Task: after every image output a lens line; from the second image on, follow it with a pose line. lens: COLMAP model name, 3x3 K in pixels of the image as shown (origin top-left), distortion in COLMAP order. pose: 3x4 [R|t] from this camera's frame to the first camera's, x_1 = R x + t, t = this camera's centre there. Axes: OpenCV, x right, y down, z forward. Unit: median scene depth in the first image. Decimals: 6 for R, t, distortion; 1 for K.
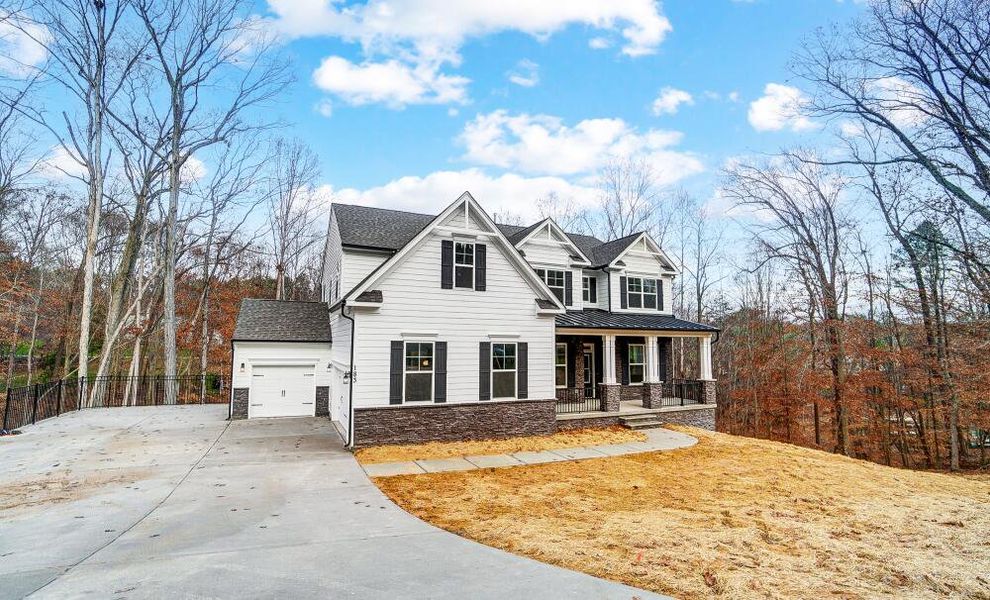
lens RADIAL K [[448.4, 0, 498.6], [0, 448.4, 269.2], [0, 0, 1]] dist [-0.002366, 0.010097]
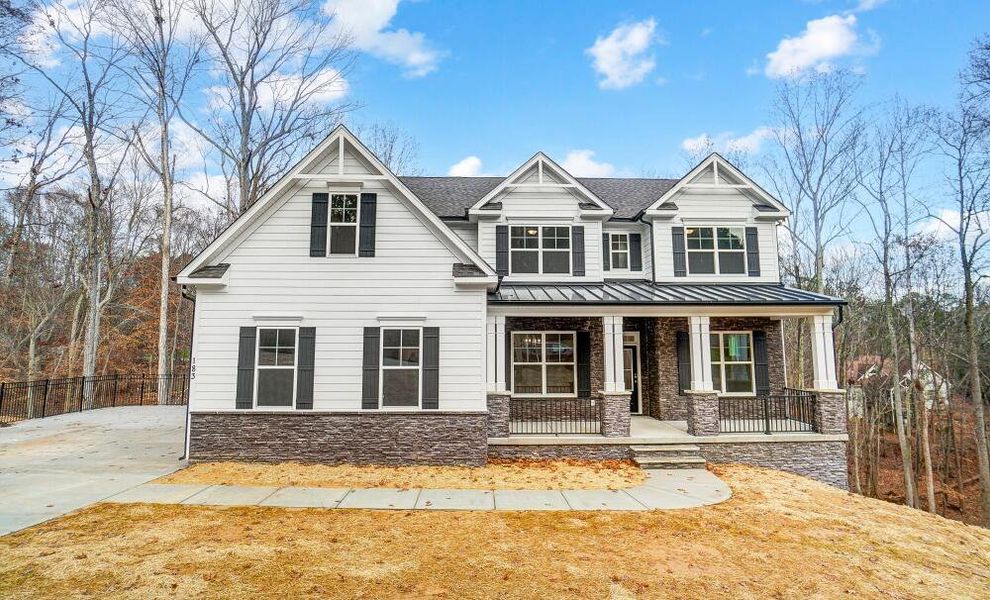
lens RADIAL K [[492.0, 0, 495.1], [0, 492.0, 254.0], [0, 0, 1]] dist [-0.002234, -0.000205]
pose [[0.913763, -0.079284, -0.398435, 0.447841], [0.074374, 0.996843, -0.027791, 0.078185], [0.399381, -0.004239, 0.916775, 0.340421]]
